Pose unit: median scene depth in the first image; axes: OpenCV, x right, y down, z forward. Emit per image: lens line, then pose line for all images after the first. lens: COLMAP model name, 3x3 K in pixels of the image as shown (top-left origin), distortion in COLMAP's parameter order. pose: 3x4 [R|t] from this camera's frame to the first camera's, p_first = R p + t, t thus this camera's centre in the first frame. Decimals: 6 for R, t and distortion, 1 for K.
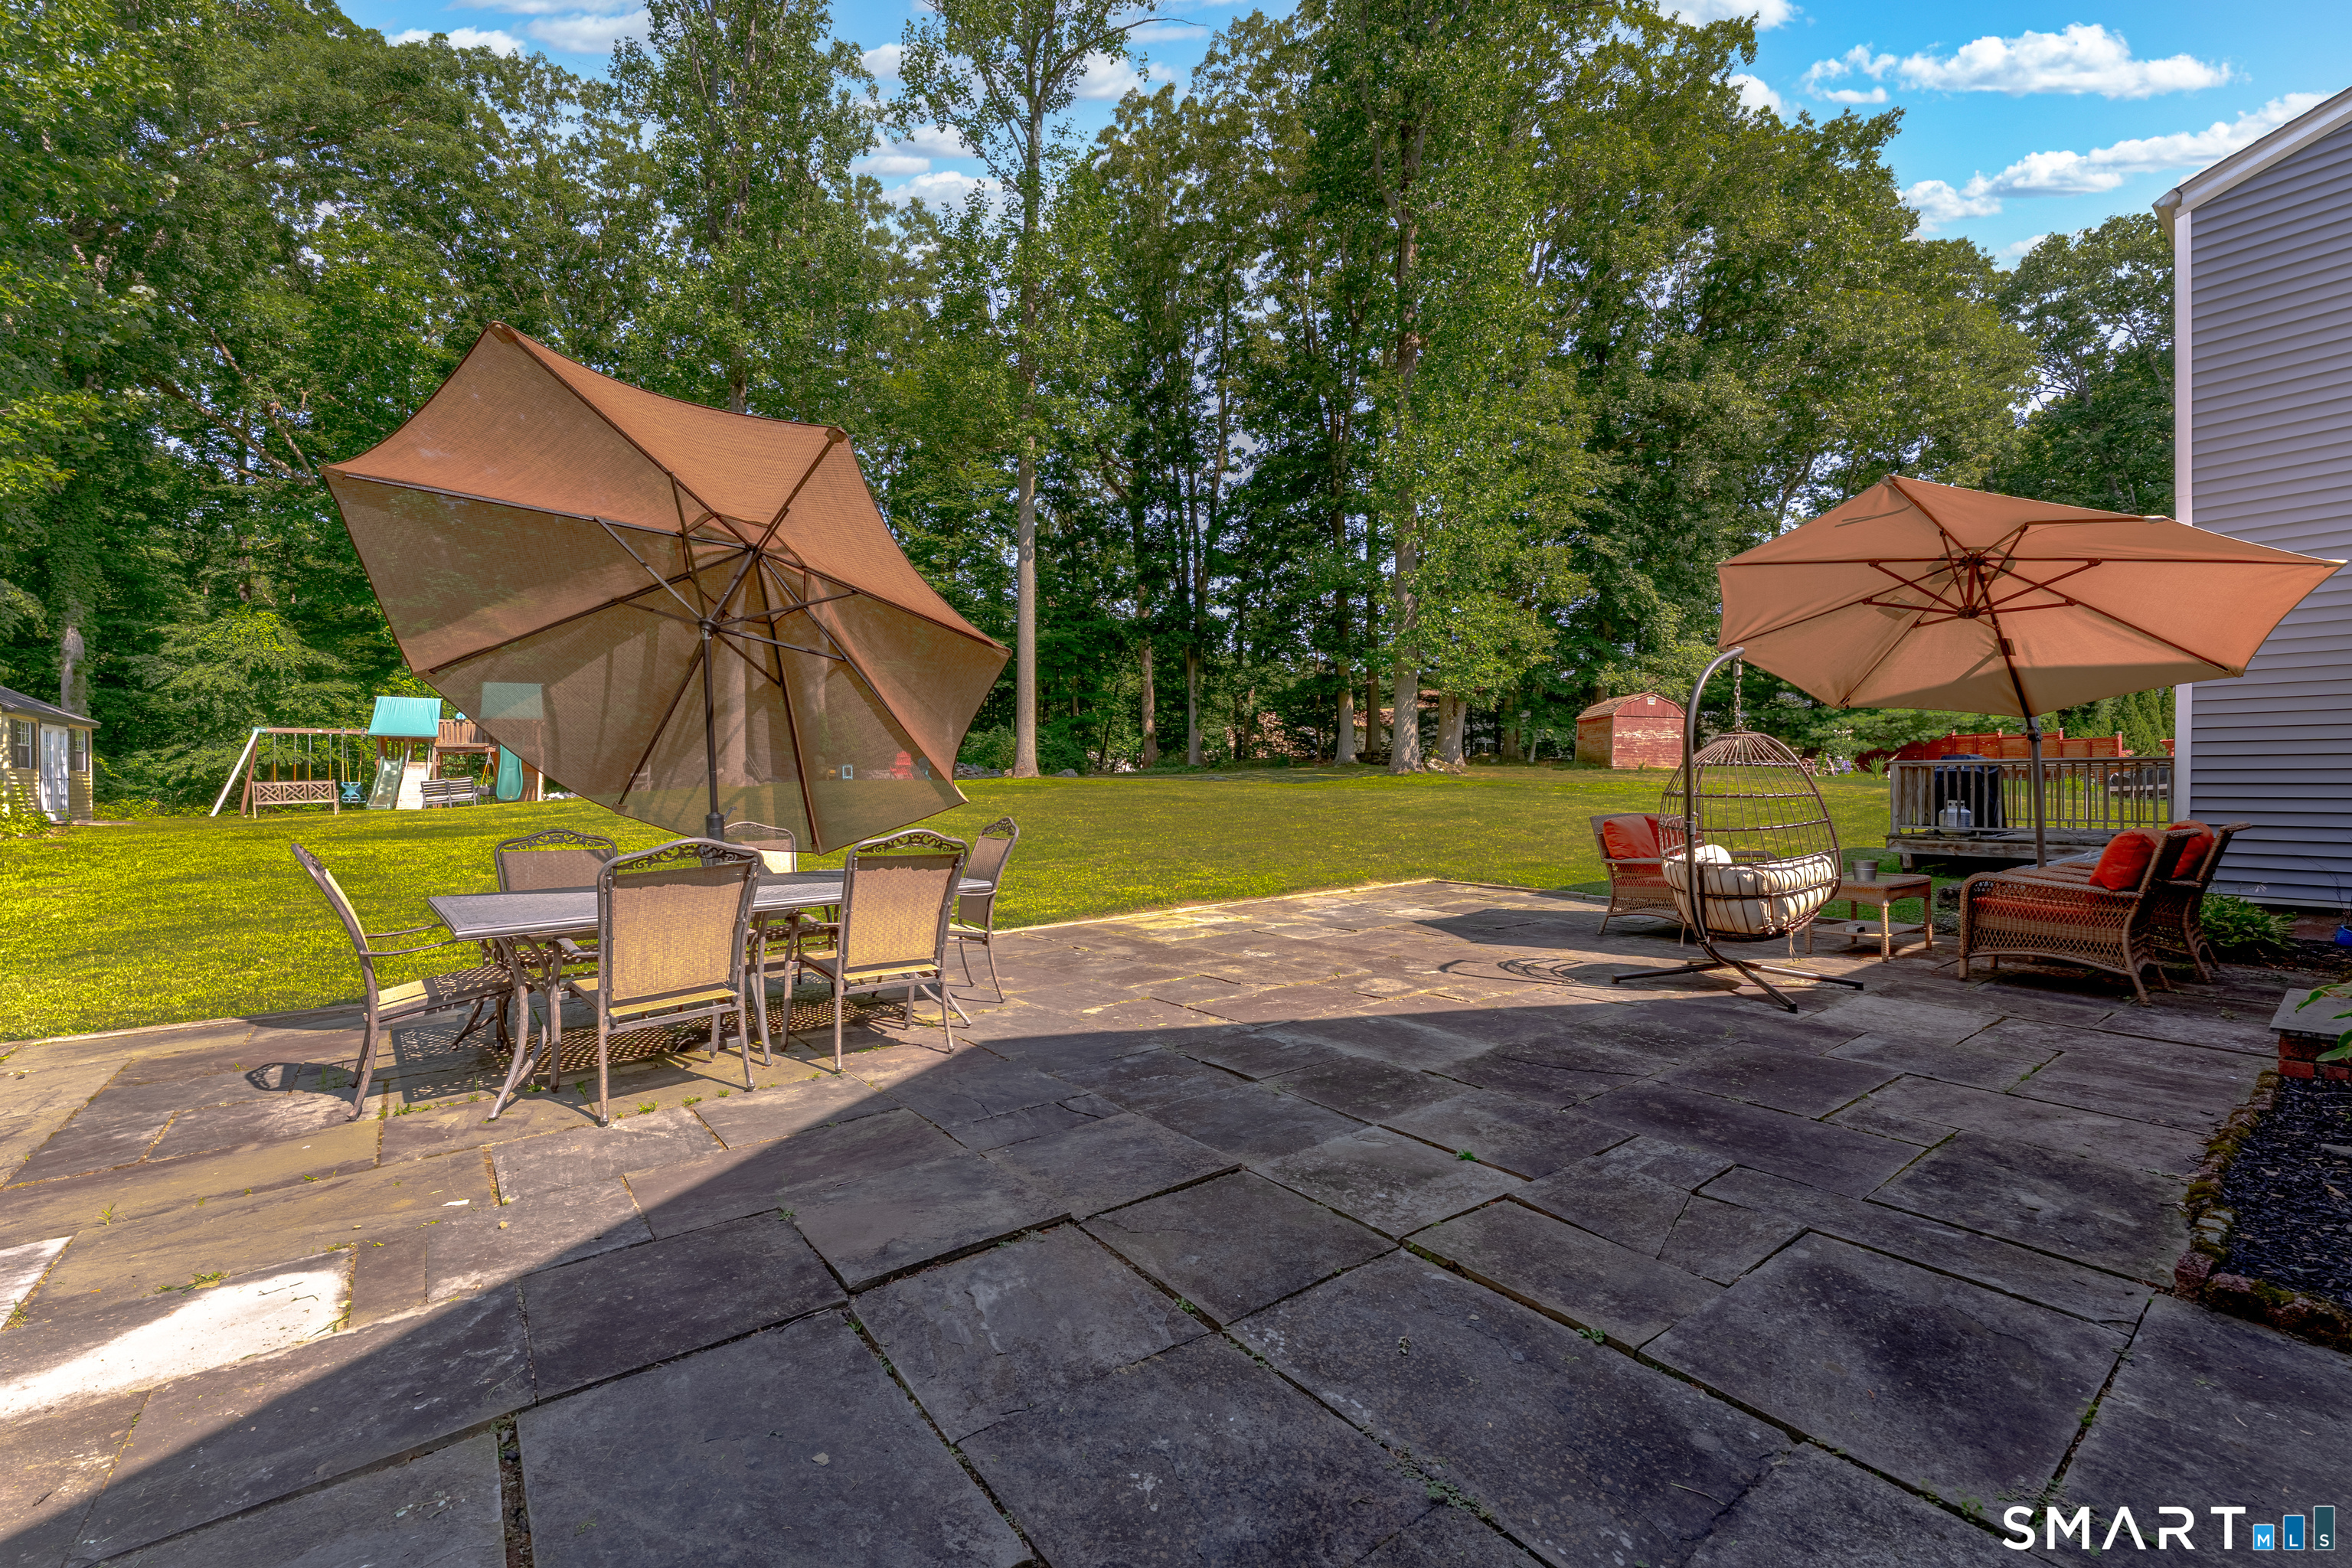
lens RADIAL K [[965.1, 0, 1180.5], [0, 965.1, 783.2], [0, 0, 1]] dist [-0.002413, 0.000076]
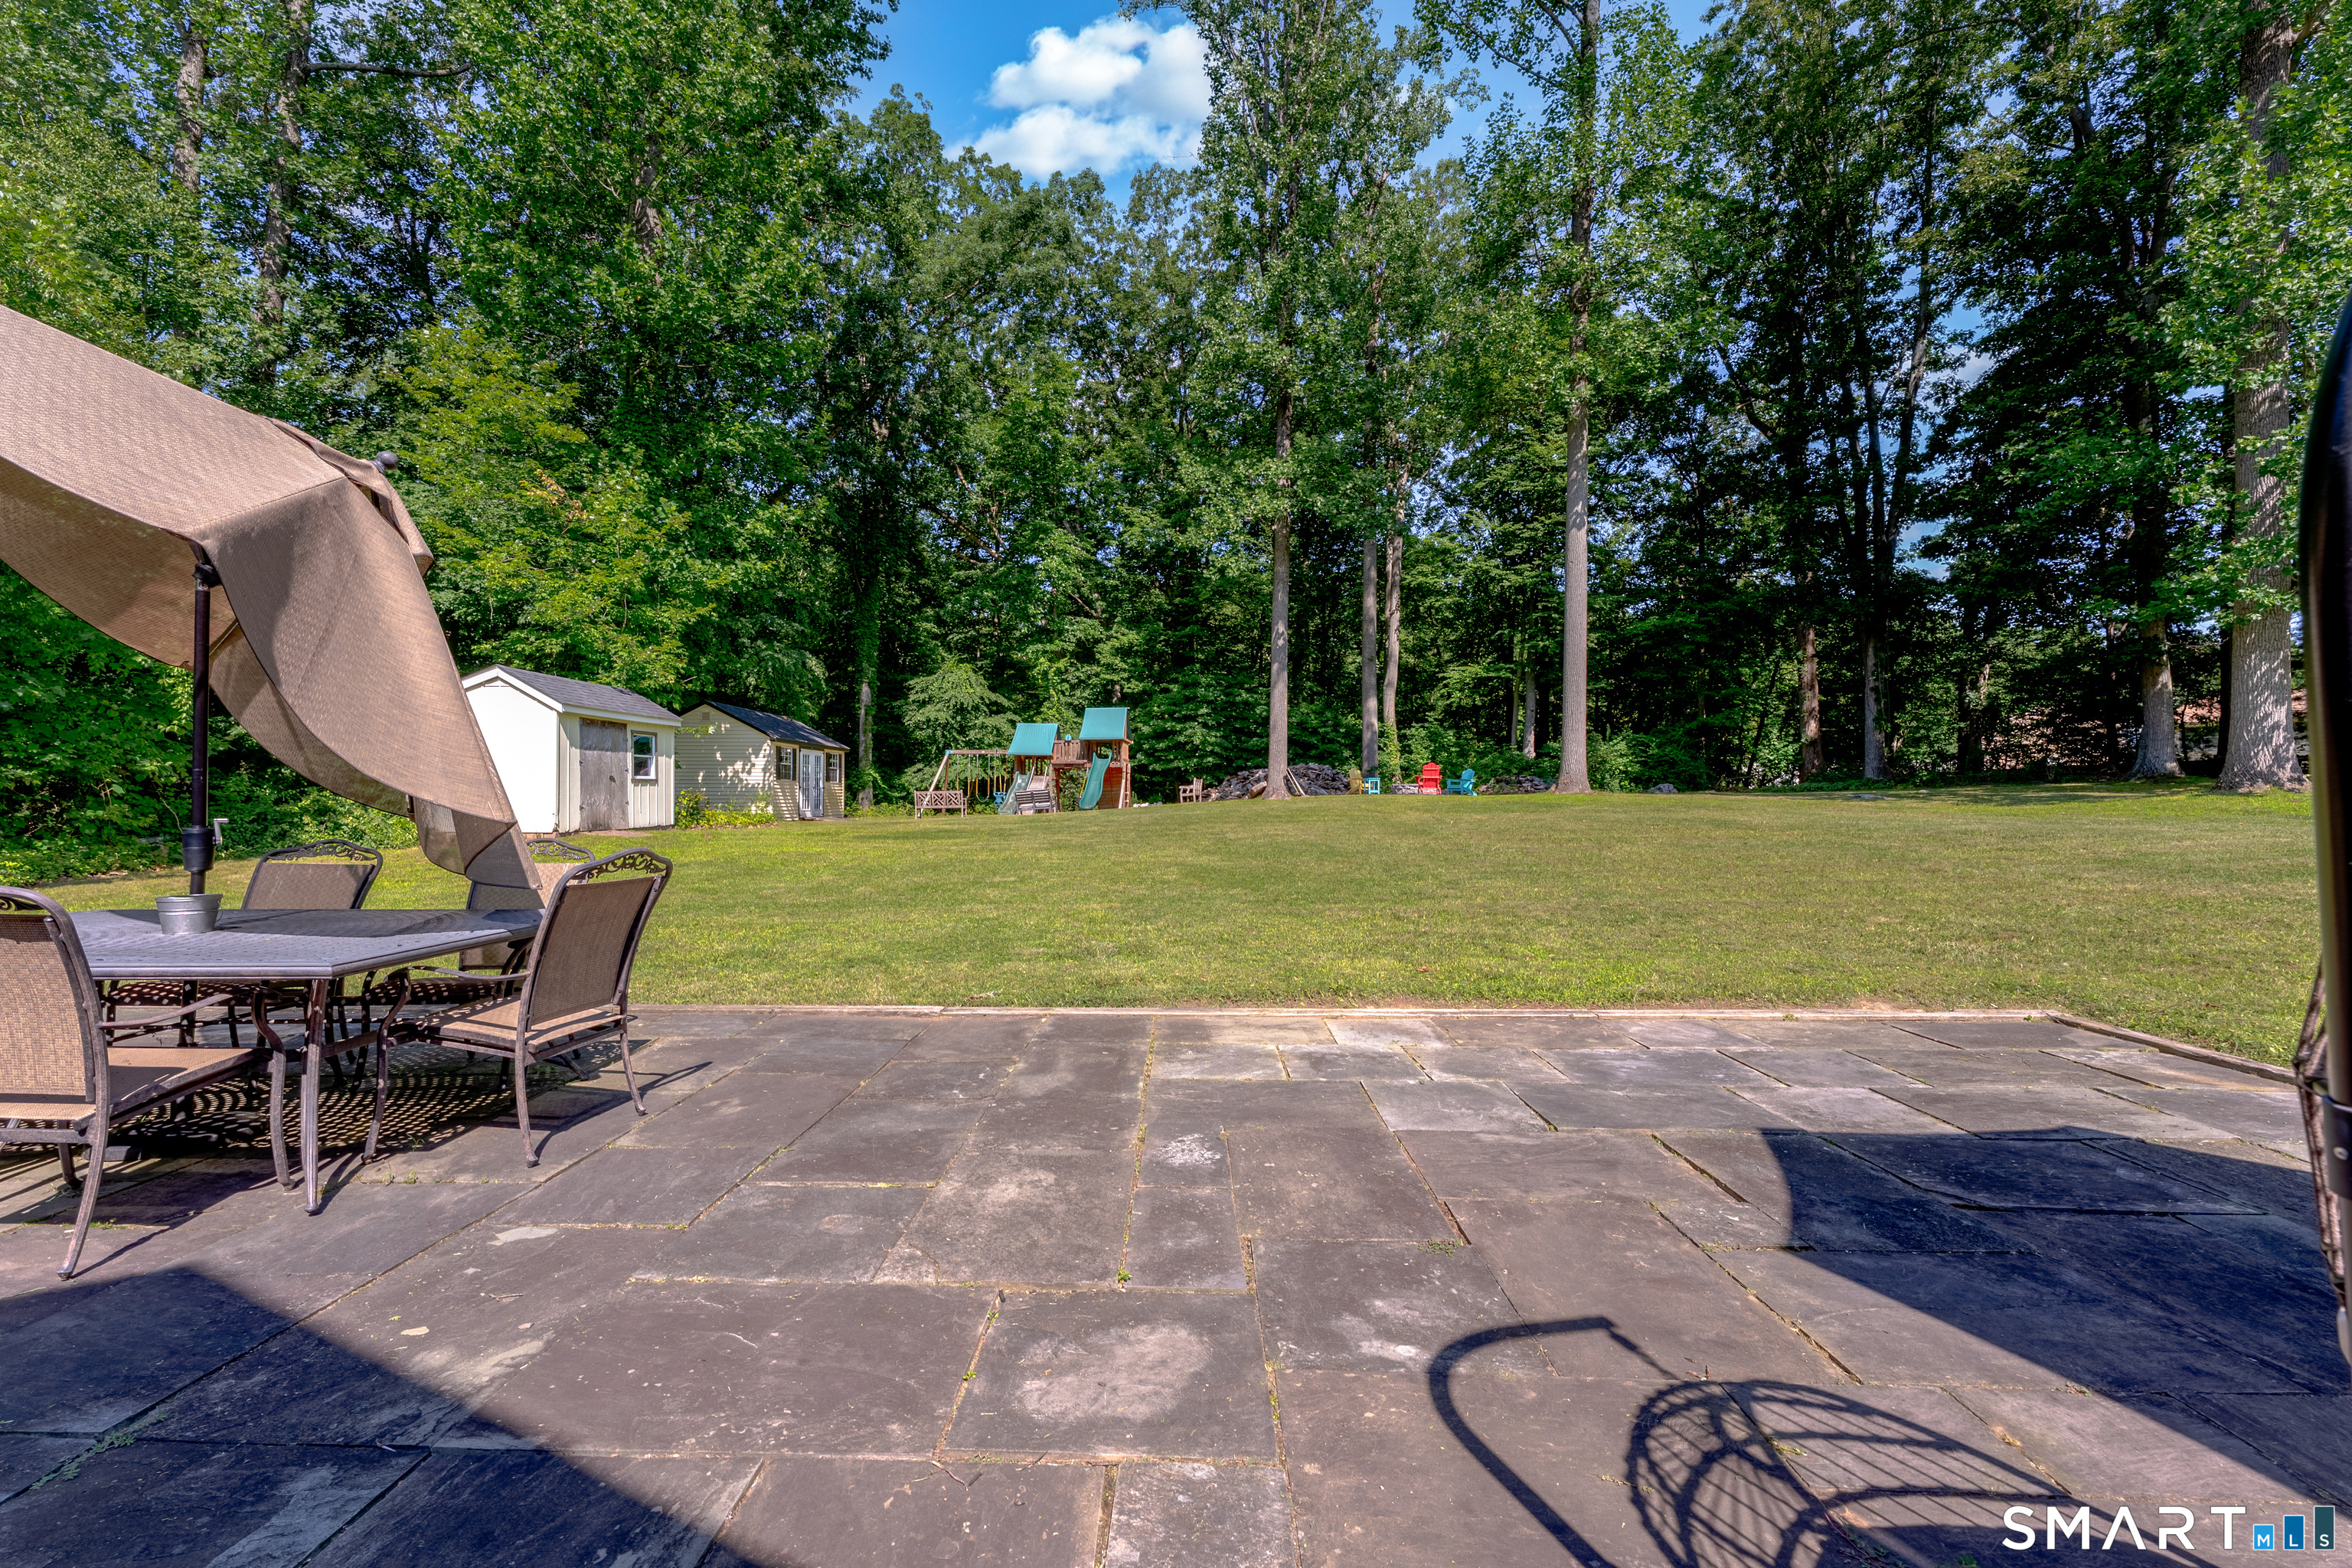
lens RADIAL K [[965.1, 0, 1164.0], [0, 965.1, 781.7], [0, 0, 1]] dist [-0.002413, 0.000076]
pose [[0.774843, 0.000596, -0.632154, 0.058570], [-0.012406, 0.999821, -0.014264, -0.000085], [0.632032, 0.018895, 0.774712, 0.096516]]
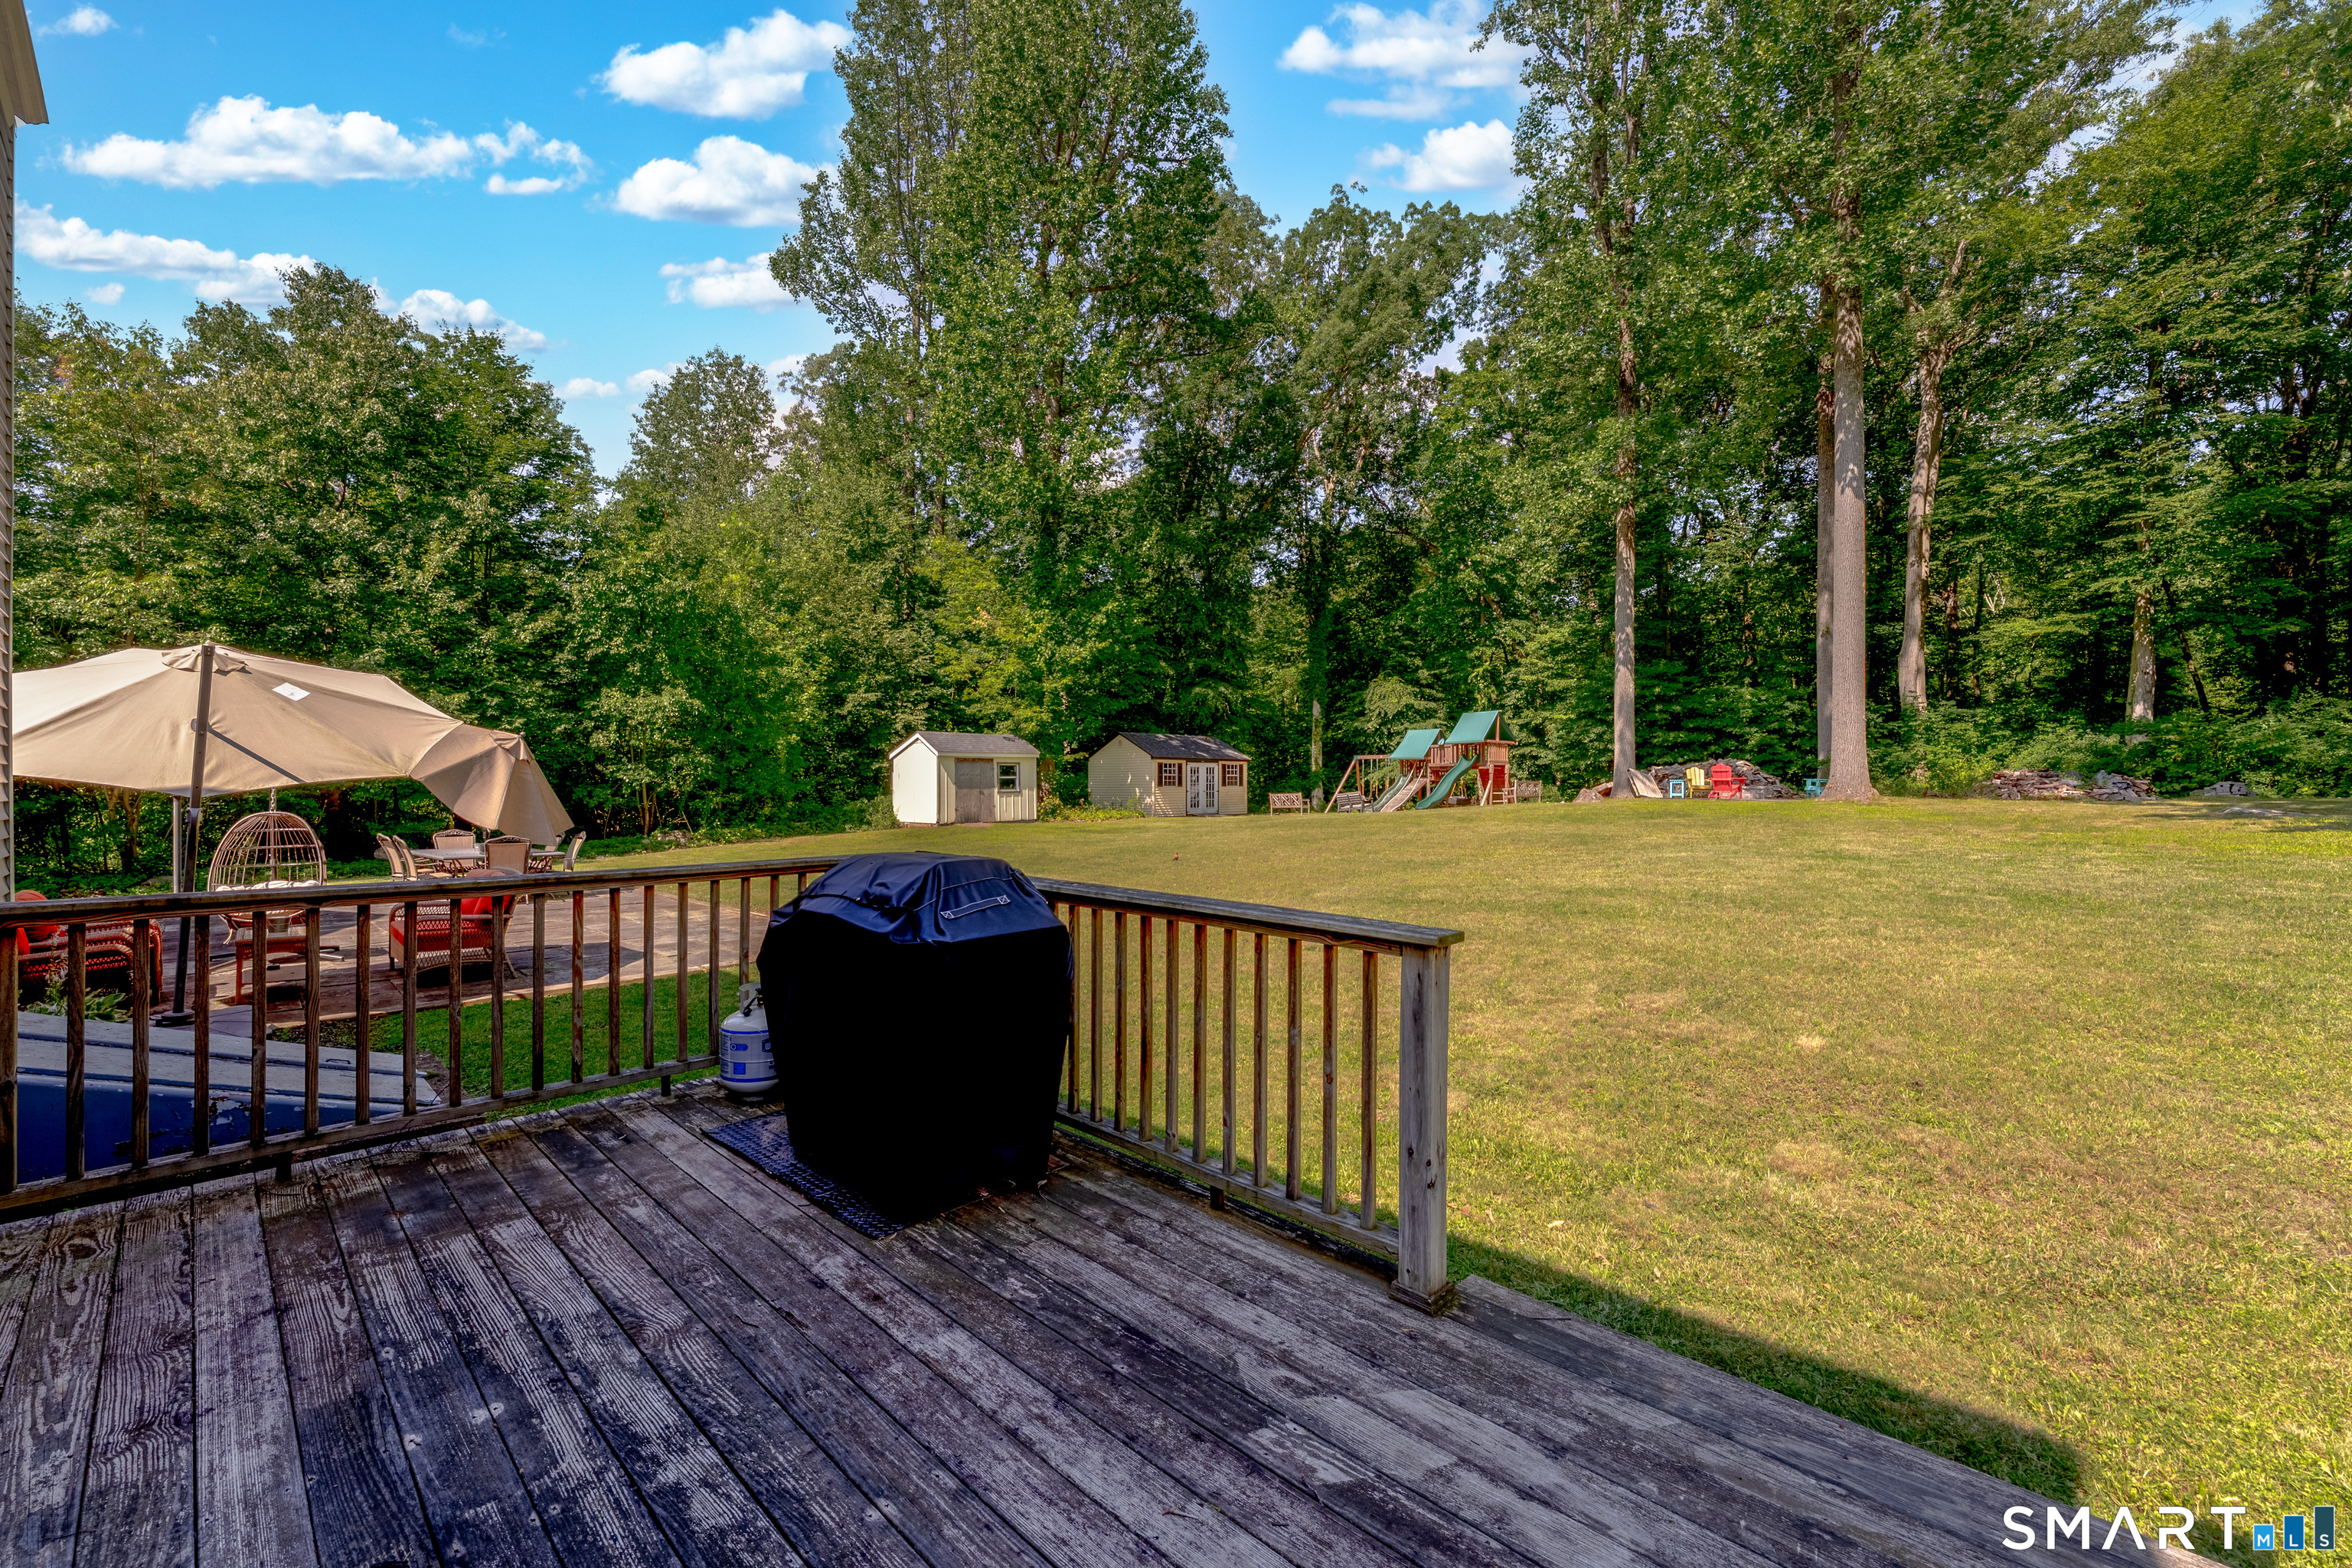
lens RADIAL K [[965.1, 0, 1180.4], [0, 965.1, 789.0], [0, 0, 1]] dist [-0.002413, 0.000076]
pose [[0.147583, 0.006630, -0.989027, 0.279137], [0.000219, 0.999977, 0.006736, -0.009228], [0.989050, -0.001211, 0.147579, 0.269725]]
